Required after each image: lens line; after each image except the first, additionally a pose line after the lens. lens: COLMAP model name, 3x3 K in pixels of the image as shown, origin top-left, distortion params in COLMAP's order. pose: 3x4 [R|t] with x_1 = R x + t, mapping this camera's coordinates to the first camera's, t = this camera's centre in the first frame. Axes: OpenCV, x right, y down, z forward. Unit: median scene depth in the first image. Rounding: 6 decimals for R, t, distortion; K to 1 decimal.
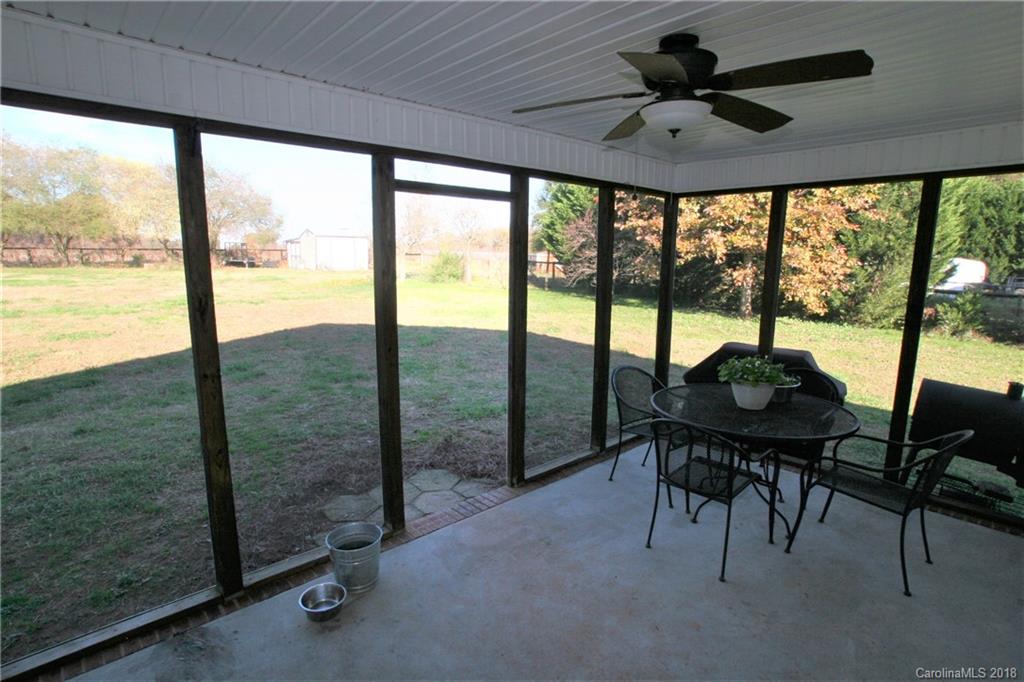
lens RADIAL K [[516.2, 0, 506.8], [0, 516.2, 344.4], [0, 0, 1]] dist [-0.084824, 0.041152]
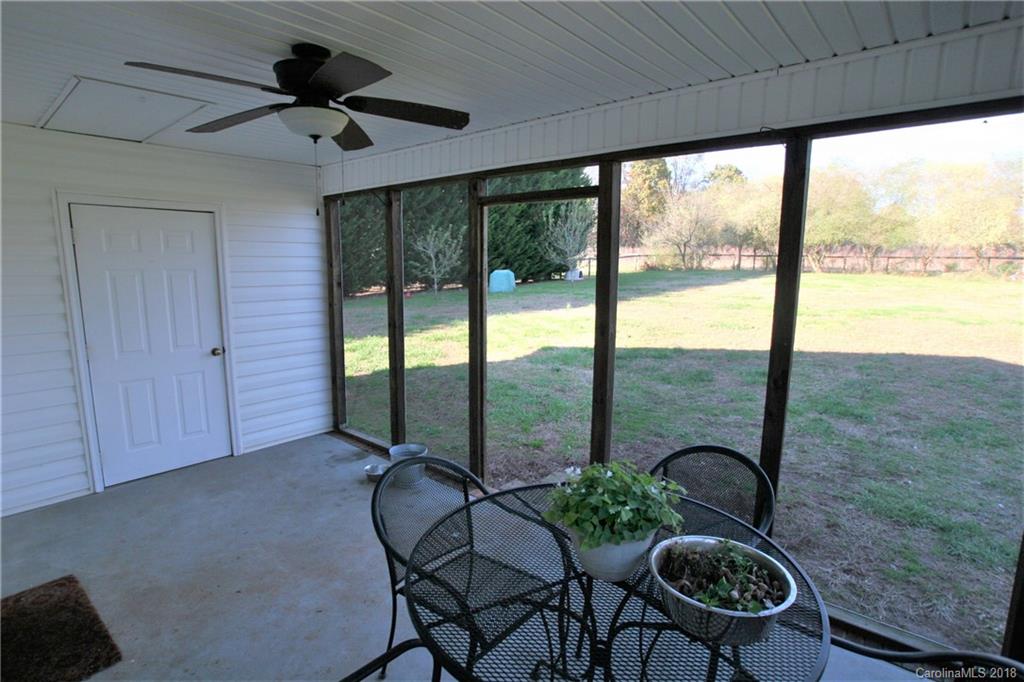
lens RADIAL K [[516.2, 0, 506.8], [0, 516.2, 344.4], [0, 0, 1]] dist [-0.084824, 0.041152]
pose [[0.131079, 0.155208, -0.979147, 0.393716], [-0.172443, 0.976182, 0.131652, -0.056060], [0.976259, 0.151591, 0.154722, 0.347181]]
